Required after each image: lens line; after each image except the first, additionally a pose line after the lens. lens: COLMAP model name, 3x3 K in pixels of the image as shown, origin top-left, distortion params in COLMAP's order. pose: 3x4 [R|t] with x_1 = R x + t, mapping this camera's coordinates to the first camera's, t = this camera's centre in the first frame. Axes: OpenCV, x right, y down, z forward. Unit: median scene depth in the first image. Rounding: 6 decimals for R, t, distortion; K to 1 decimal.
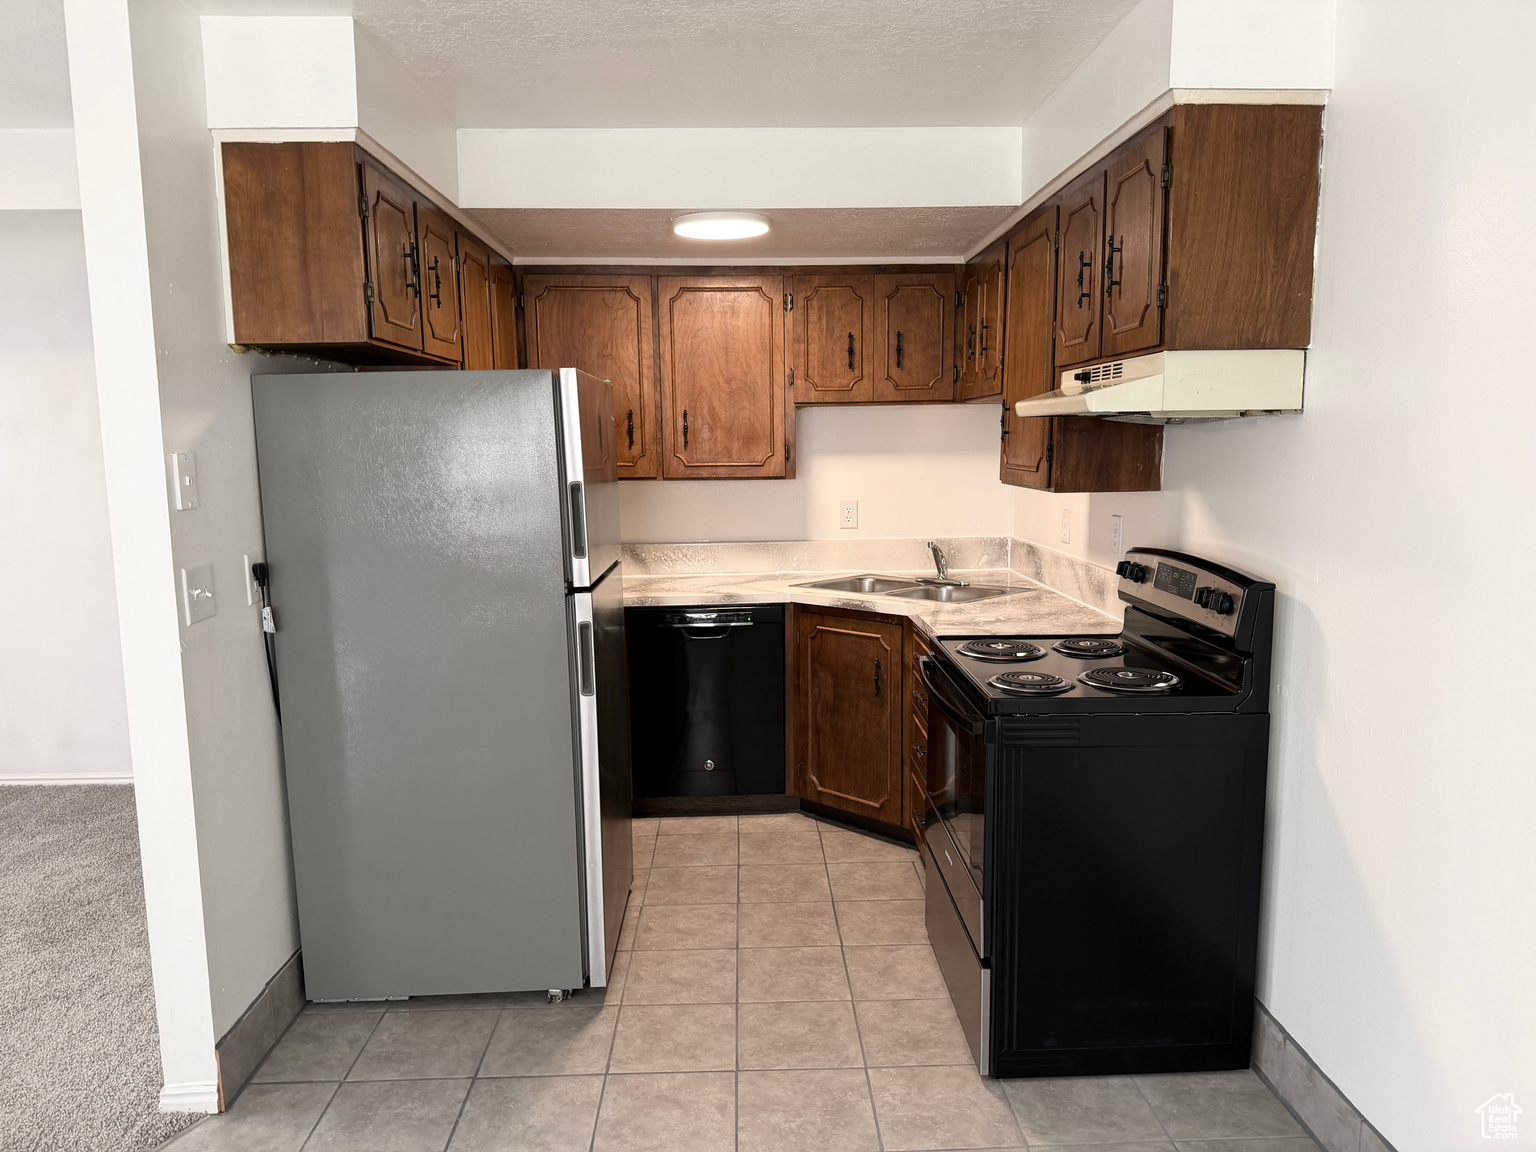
lens RADIAL K [[1073.4, 0, 768.0], [0, 1073.4, 576.0], [0, 0, 1]] dist [0.077616, -0.093512]
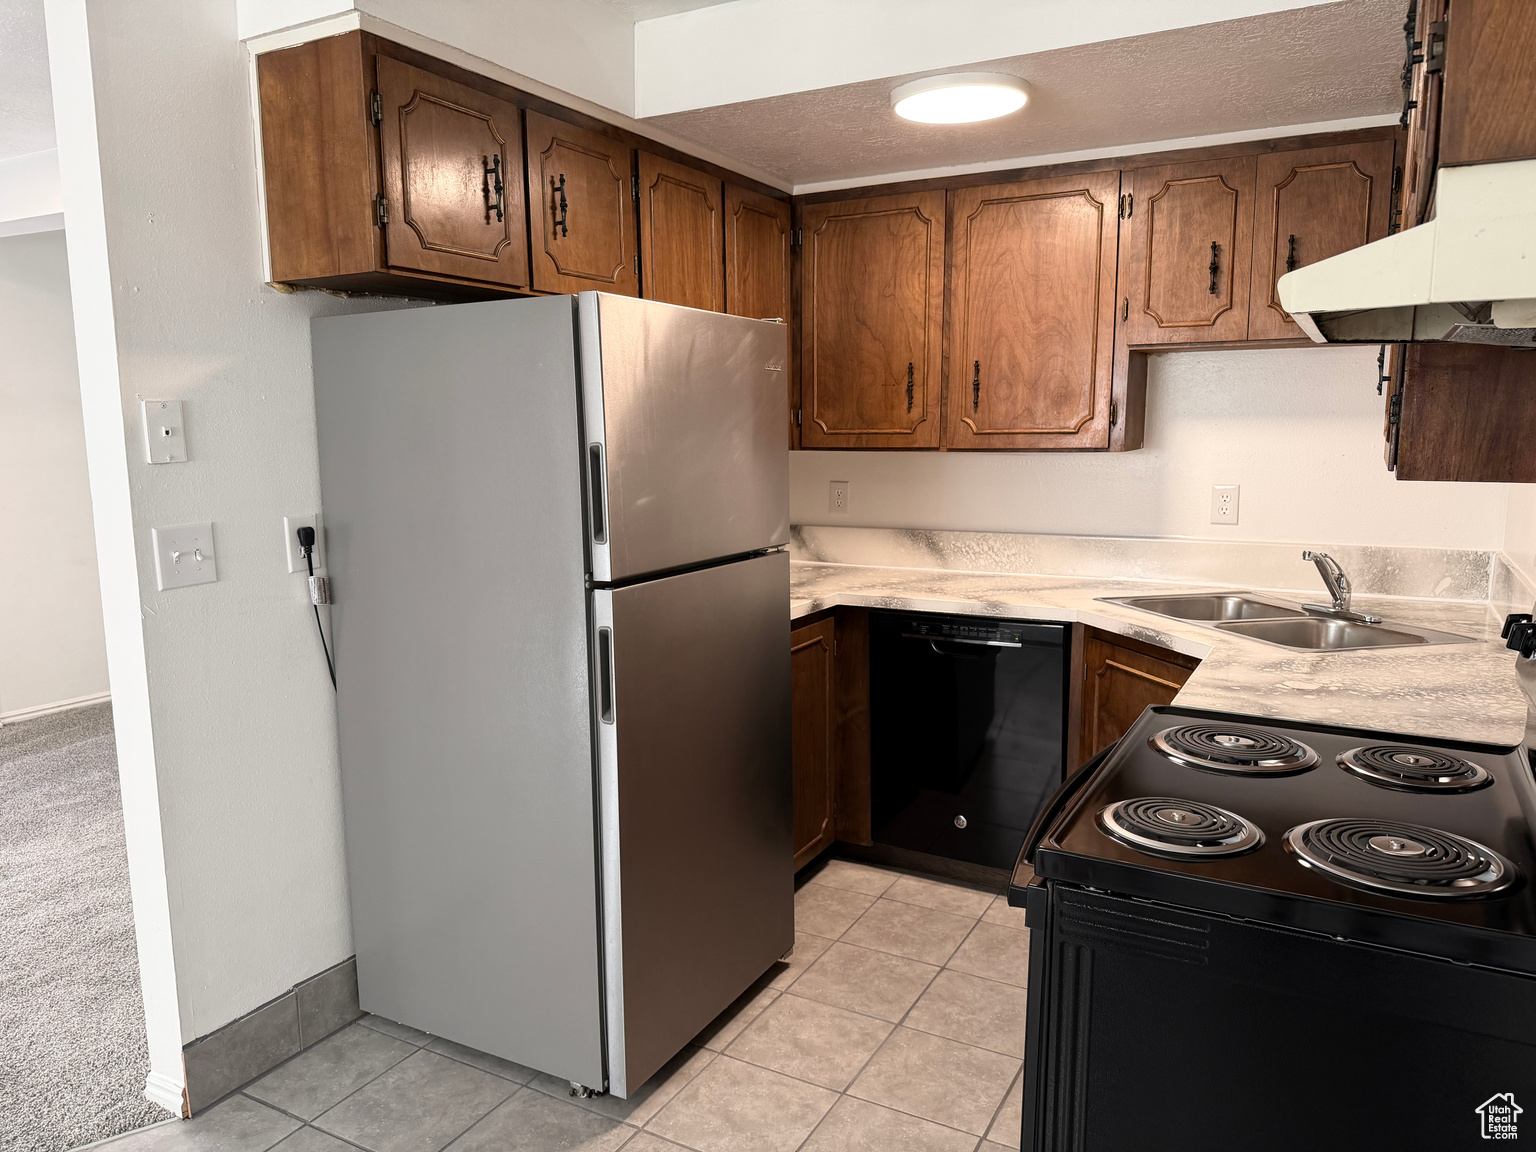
lens RADIAL K [[1073.4, 0, 768.0], [0, 1073.4, 576.0], [0, 0, 1]] dist [0.077616, -0.093512]
pose [[0.858815, 0.076638, -0.506522, 0.208954], [-0.066776, 0.997058, 0.037638, -0.020059], [0.507916, 0.001499, 0.861405, 0.267620]]
